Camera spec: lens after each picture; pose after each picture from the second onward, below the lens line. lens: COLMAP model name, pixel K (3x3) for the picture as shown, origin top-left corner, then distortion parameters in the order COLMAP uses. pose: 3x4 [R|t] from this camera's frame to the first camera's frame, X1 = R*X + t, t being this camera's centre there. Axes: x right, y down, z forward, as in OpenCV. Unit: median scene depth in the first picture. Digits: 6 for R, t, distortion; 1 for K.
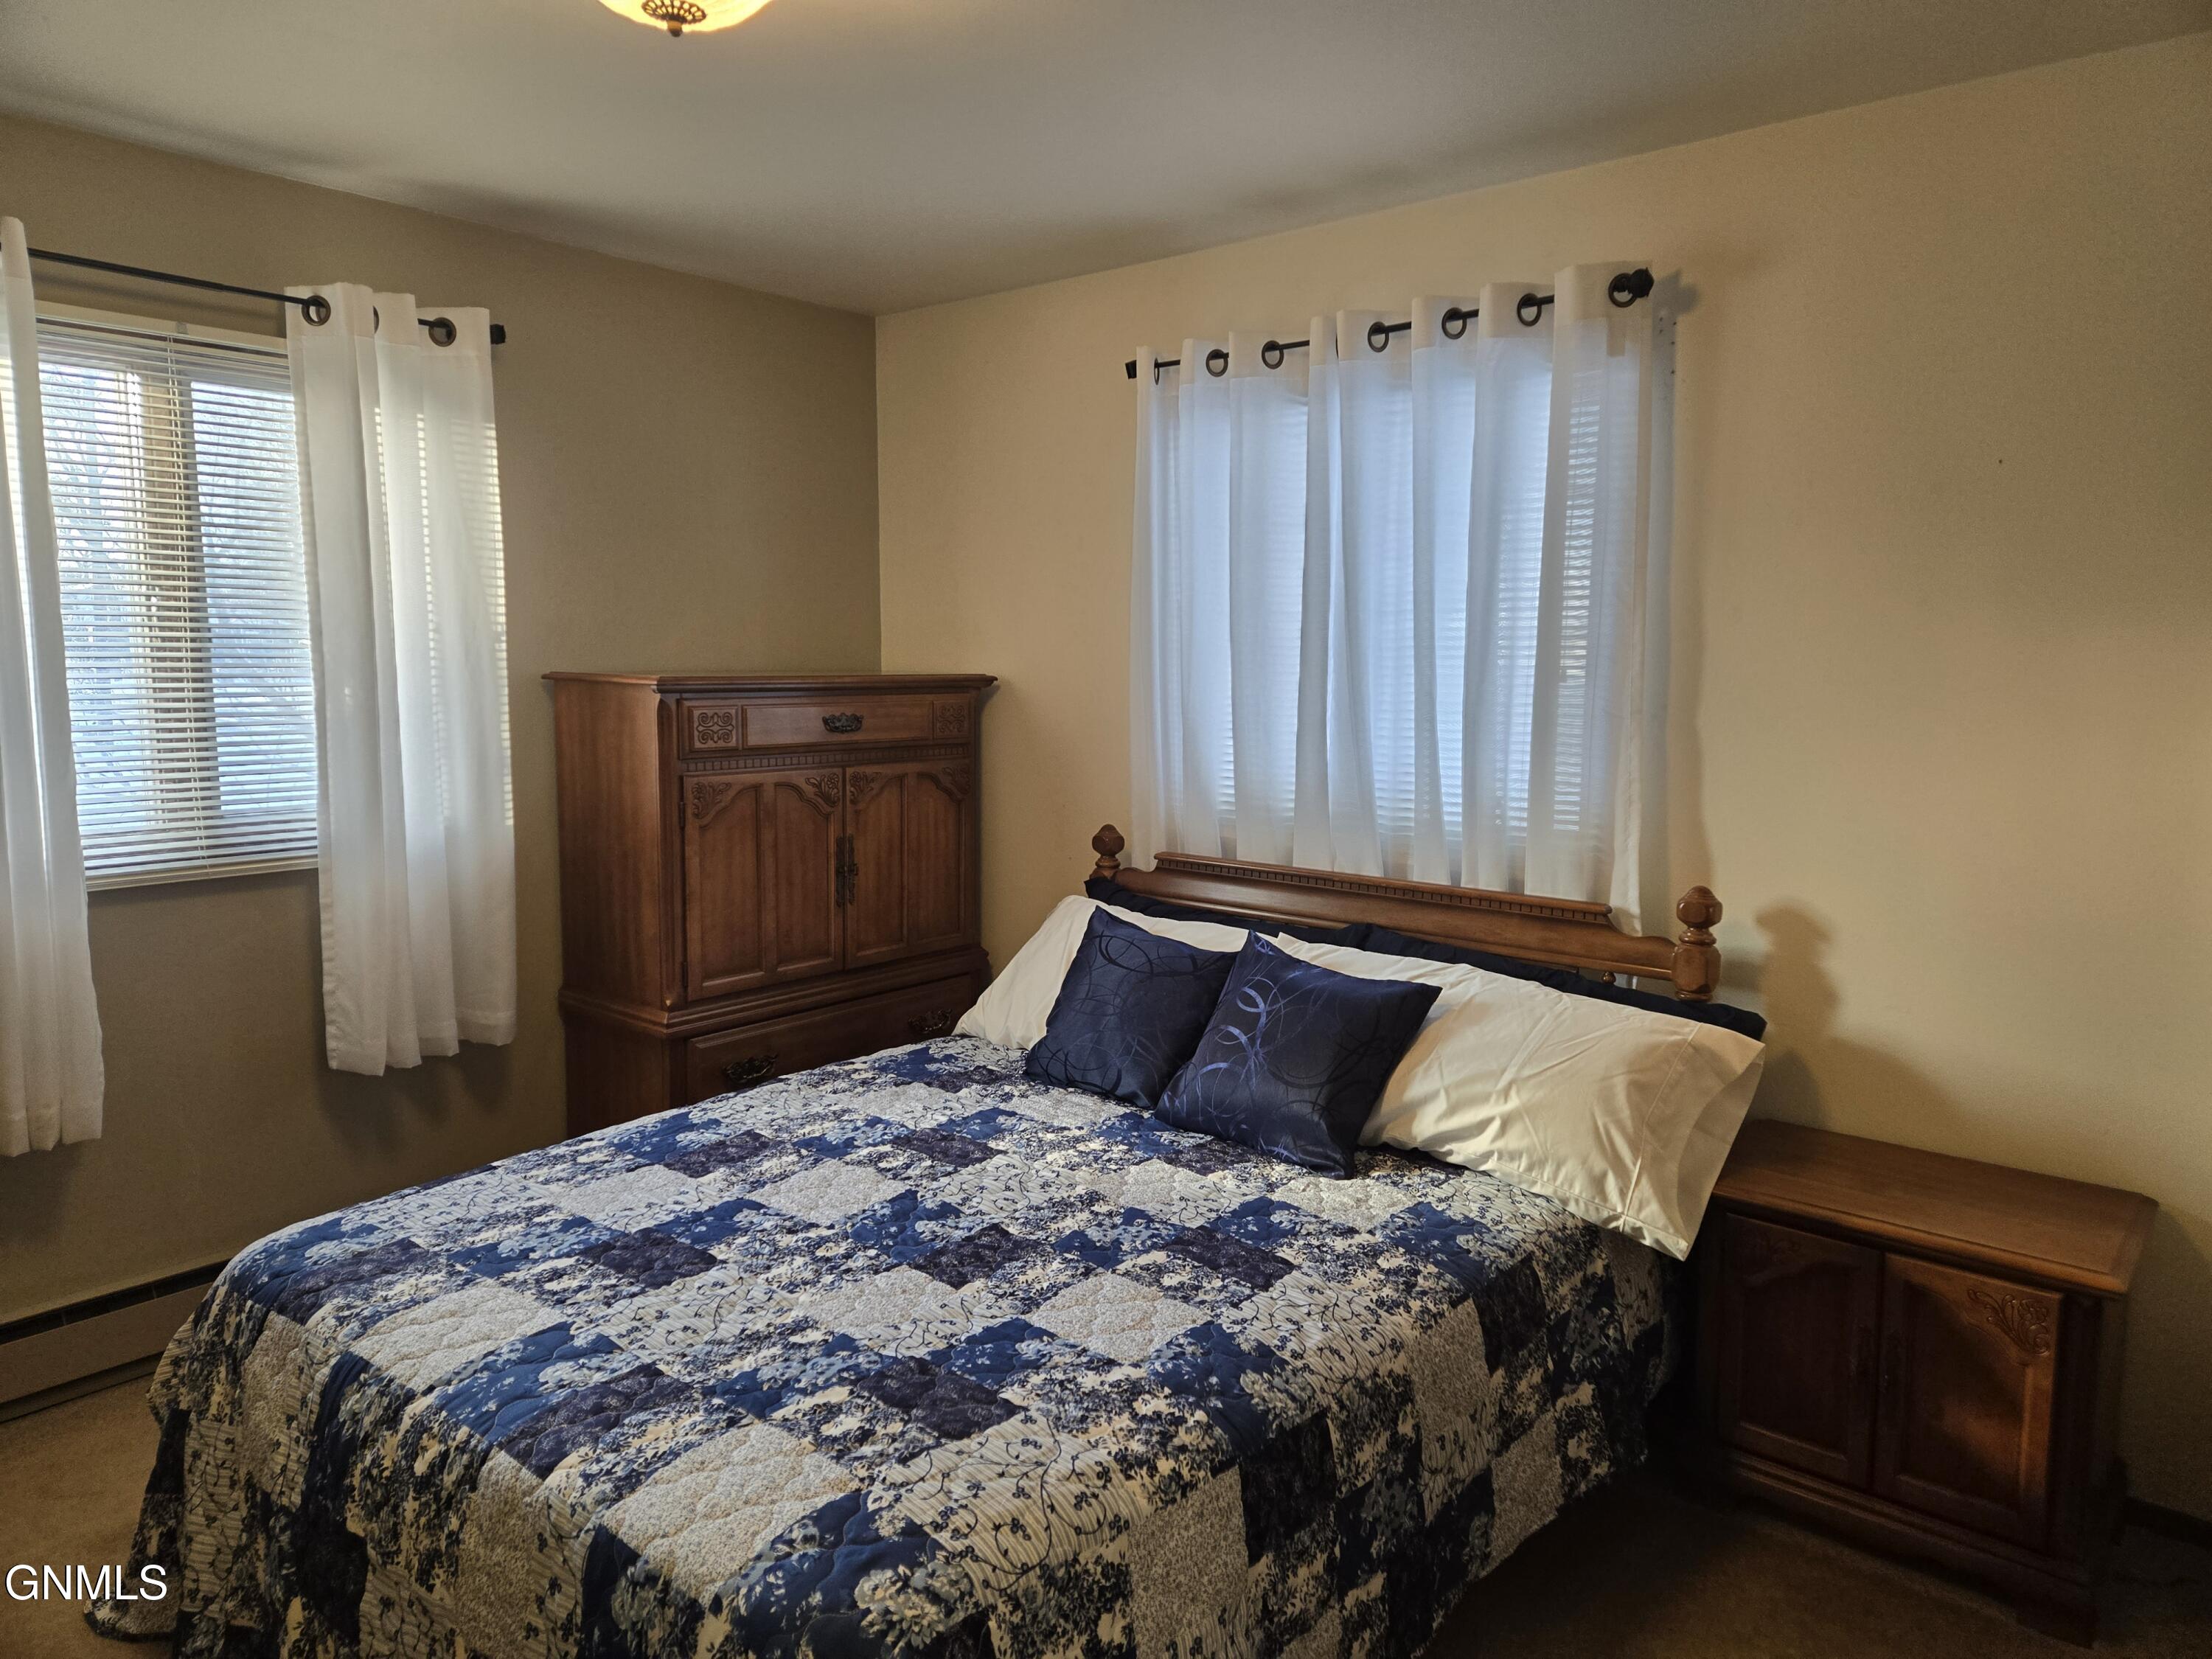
lens RADIAL K [[1467.1, 0, 1106.0], [0, 1467.1, 829.5], [0, 0, 1]] dist [0.180572, -0.132902]
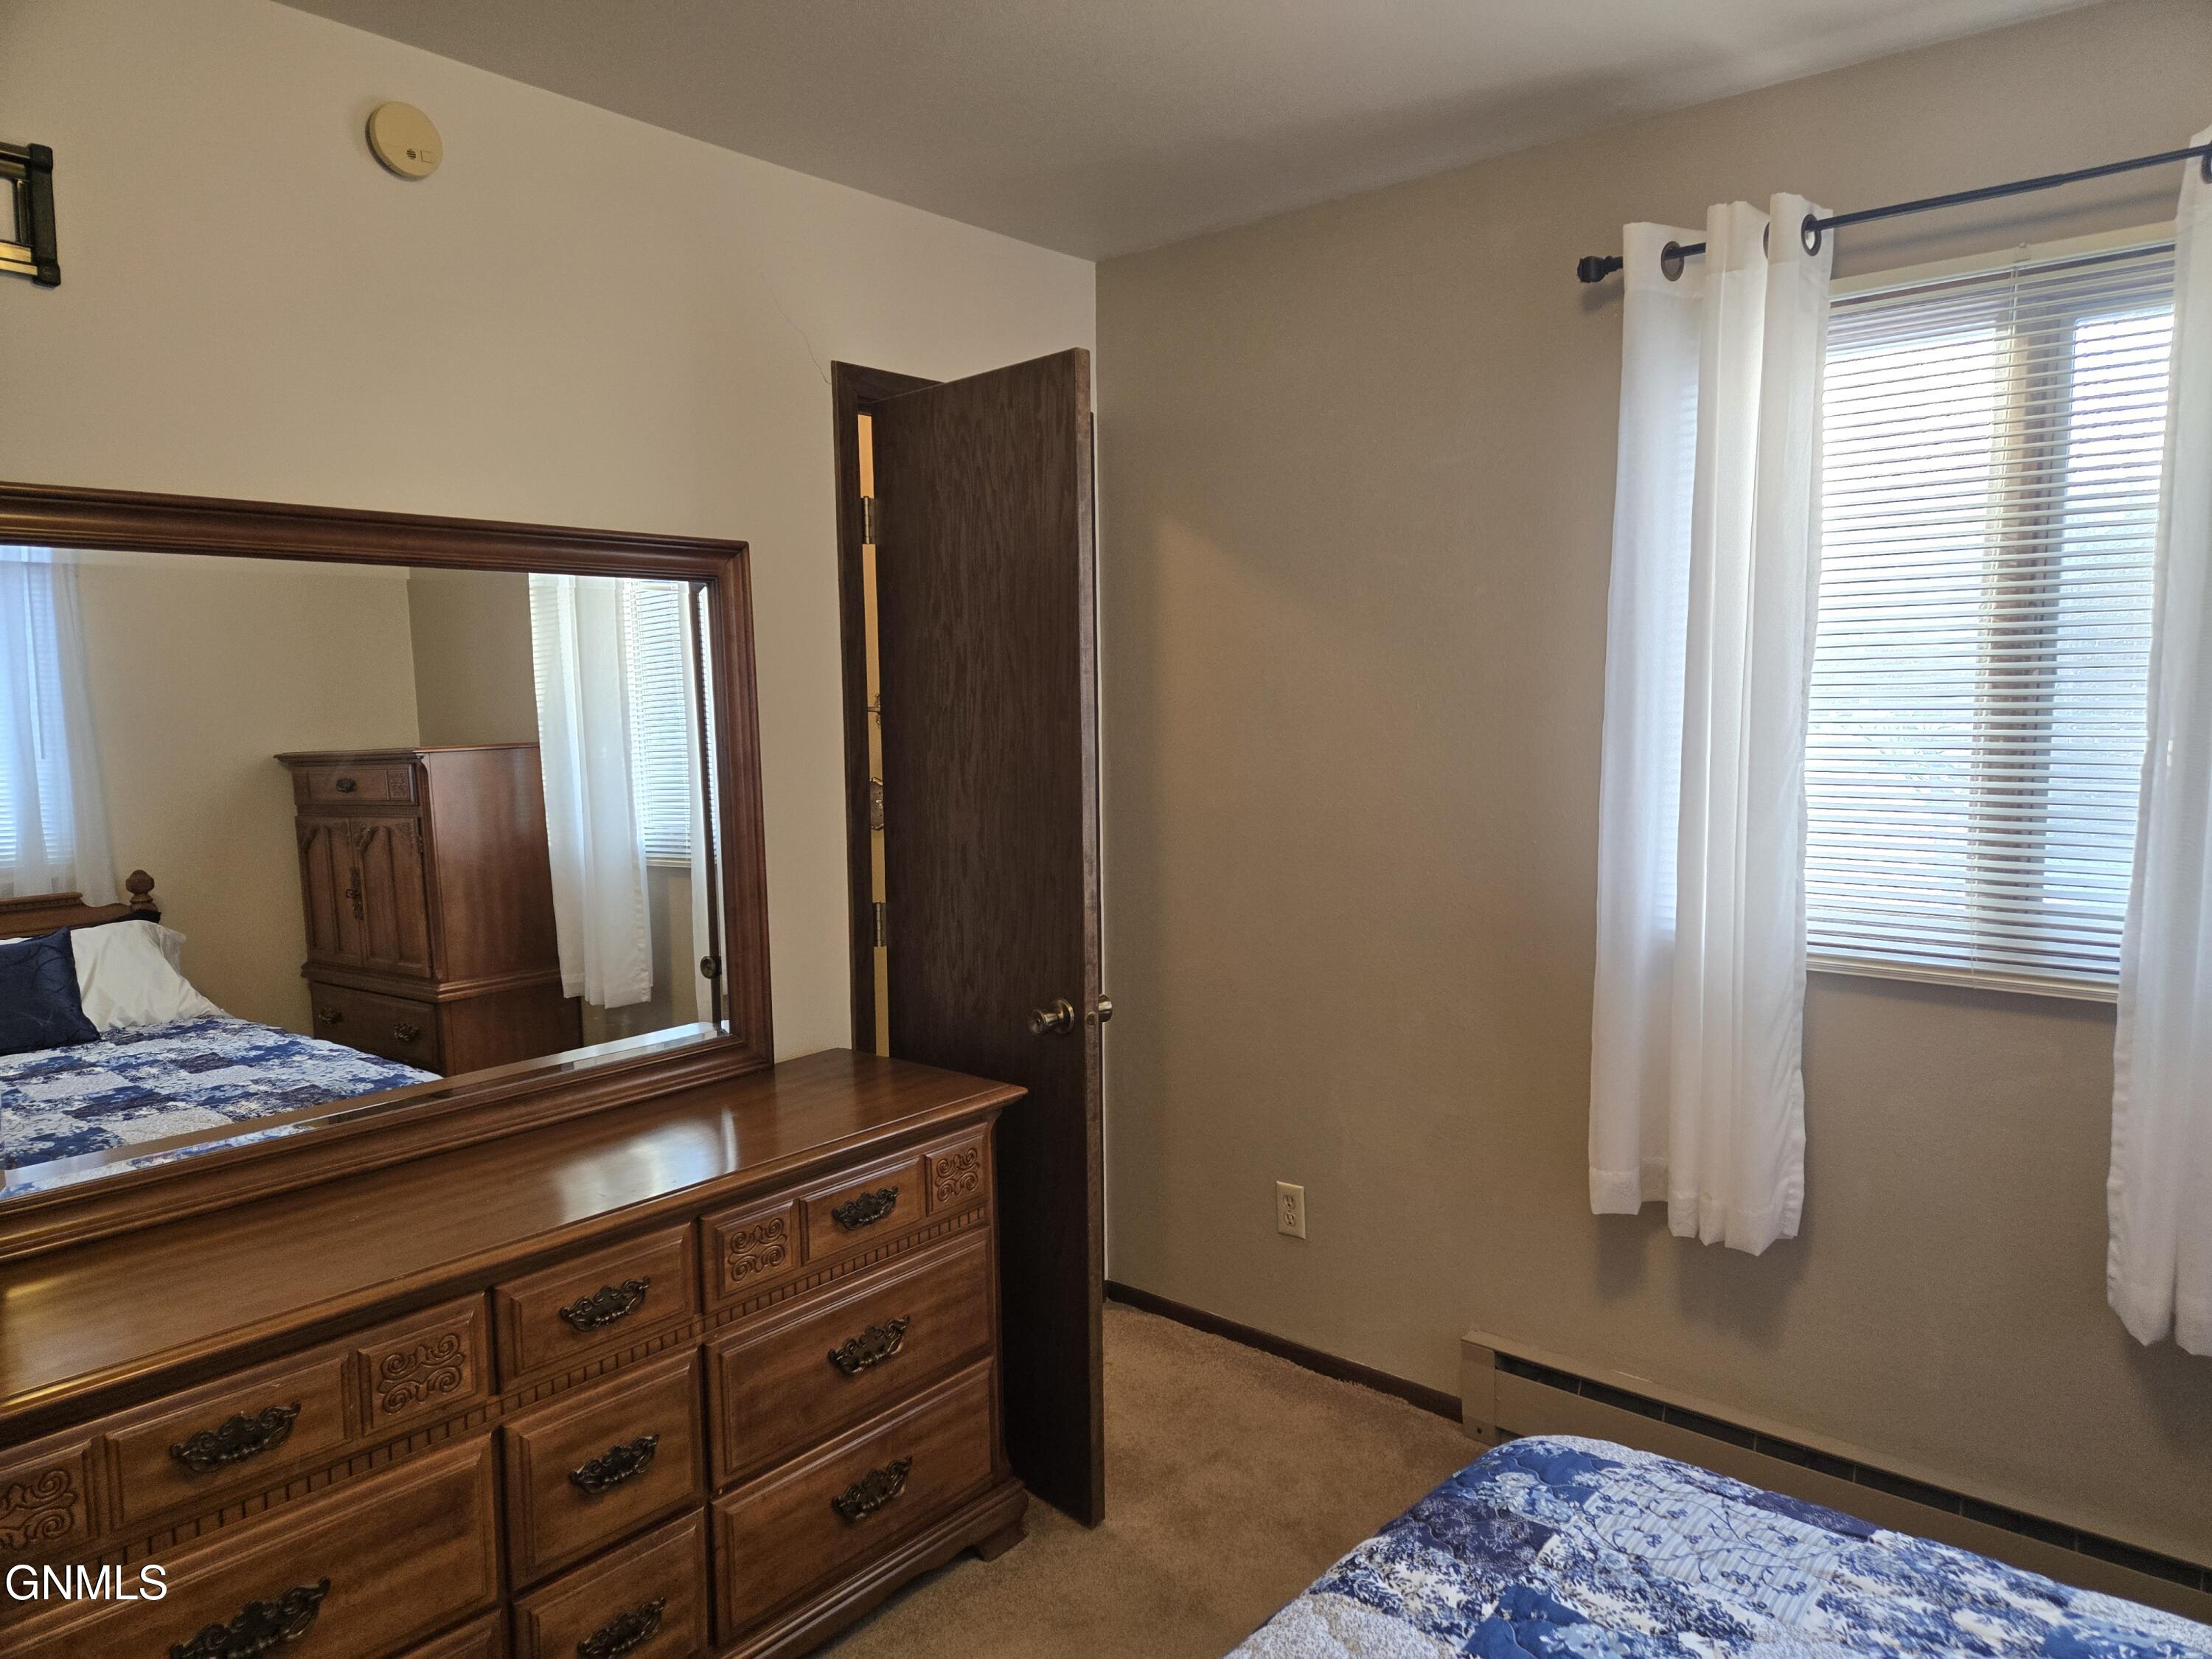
lens RADIAL K [[1467.1, 0, 1106.0], [0, 1467.1, 829.5], [0, 0, 1]] dist [0.180572, -0.132902]
pose [[0.016541, 0.095797, -0.995263, 0.179084], [-0.105460, 0.990014, 0.093539, -0.082961], [0.994286, 0.103413, 0.026479, 0.640004]]
